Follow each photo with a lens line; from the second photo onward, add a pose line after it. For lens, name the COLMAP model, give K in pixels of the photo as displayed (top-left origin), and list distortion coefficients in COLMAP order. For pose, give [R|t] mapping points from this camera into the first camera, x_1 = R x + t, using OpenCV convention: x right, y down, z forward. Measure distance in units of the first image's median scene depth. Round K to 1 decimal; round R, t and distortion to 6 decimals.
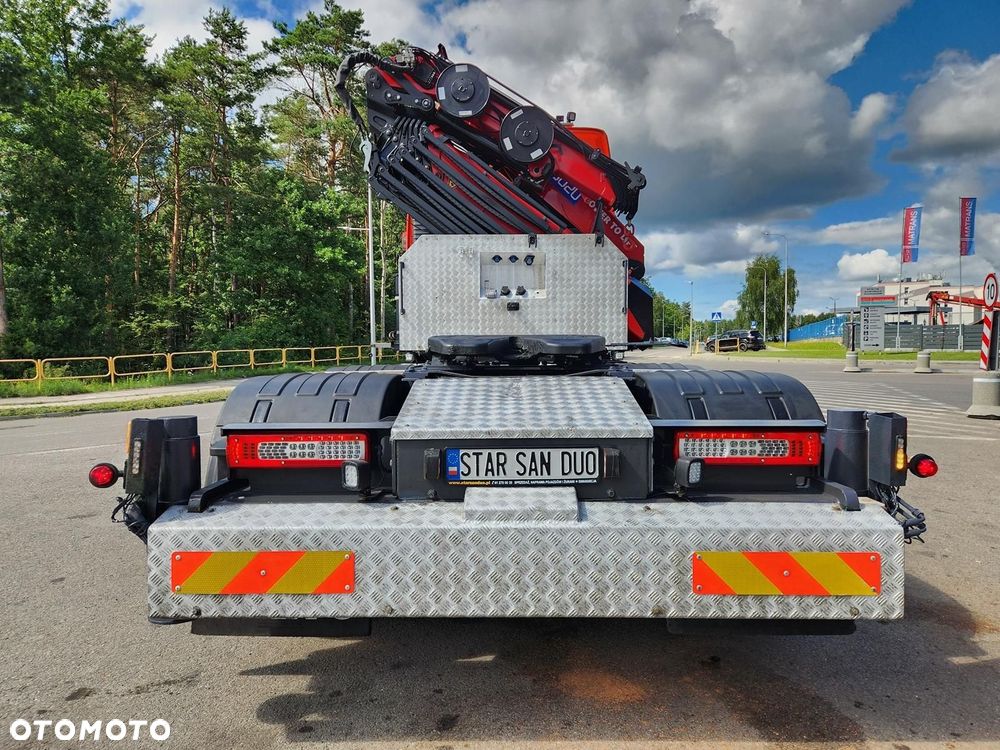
lens RADIAL K [[691.3, 0, 513.9], [0, 691.3, 370.7], [0, 0, 1]] dist [0.066024, -0.063942]
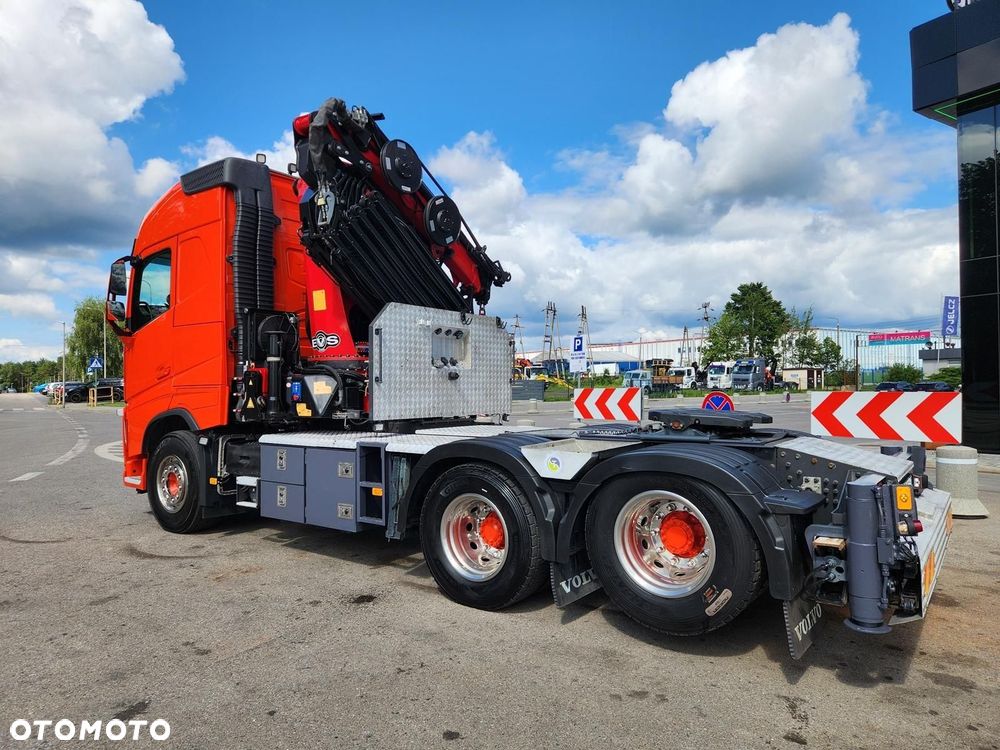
lens RADIAL K [[661.9, 0, 500.0], [0, 661.9, 375.0], [0, 0, 1]] dist [0.030969, -0.000192]
pose [[0.566851, 0.015295, 0.823678, -0.809491], [0.032381, 0.998641, -0.040828, -0.049321], [-0.823184, 0.049815, 0.565586, 0.346141]]
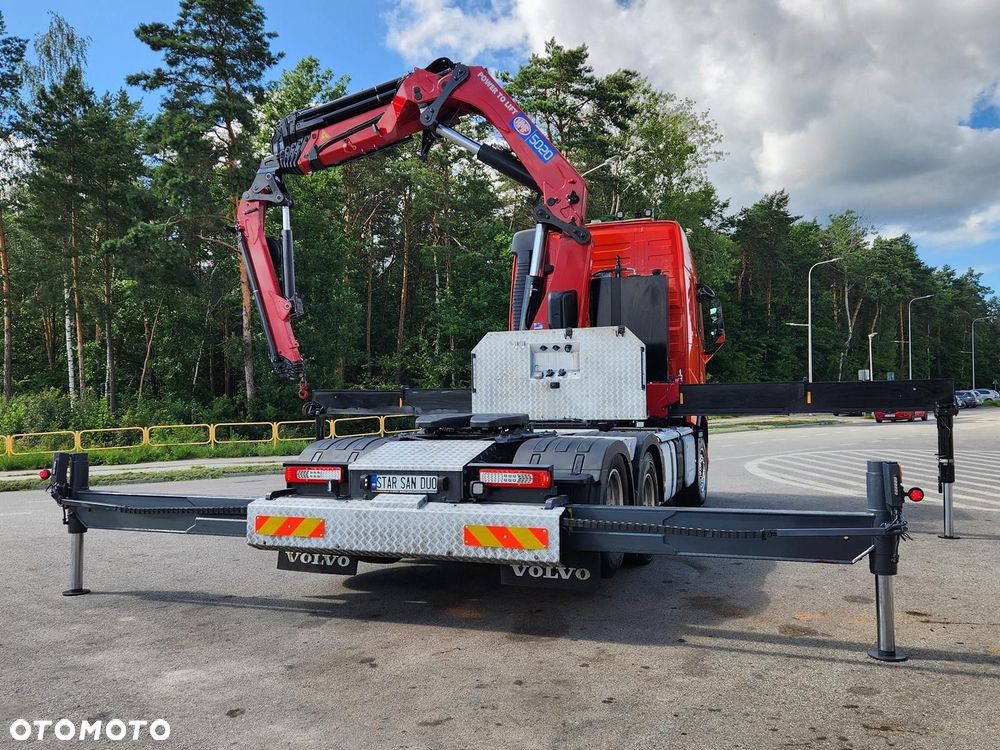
lens RADIAL K [[854.9, 0, 500.0], [0, 854.9, 375.0], [0, 0, 1]] dist [0.027266, -0.002644]
pose [[0.936987, -0.017521, -0.348923, 0.445926], [-0.006602, 0.997675, -0.067828, -0.005160], [0.349301, 0.065858, 0.934693, -0.490657]]
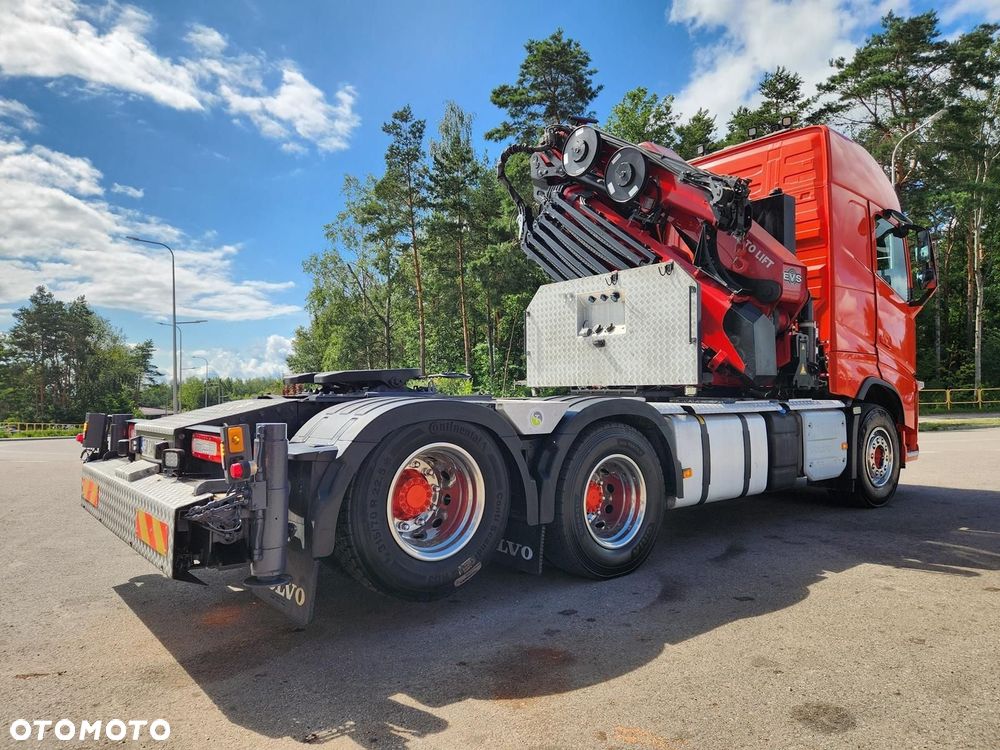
lens RADIAL K [[680.5, 0, 468.3], [0, 680.5, 371.0], [0, 0, 1]] dist [0.060676, -0.057391]
pose [[0.611199, -0.026901, -0.791020, 0.675252], [-0.025909, 0.998207, -0.053966, 0.007805], [0.791053, 0.053479, 0.609406, 0.224888]]
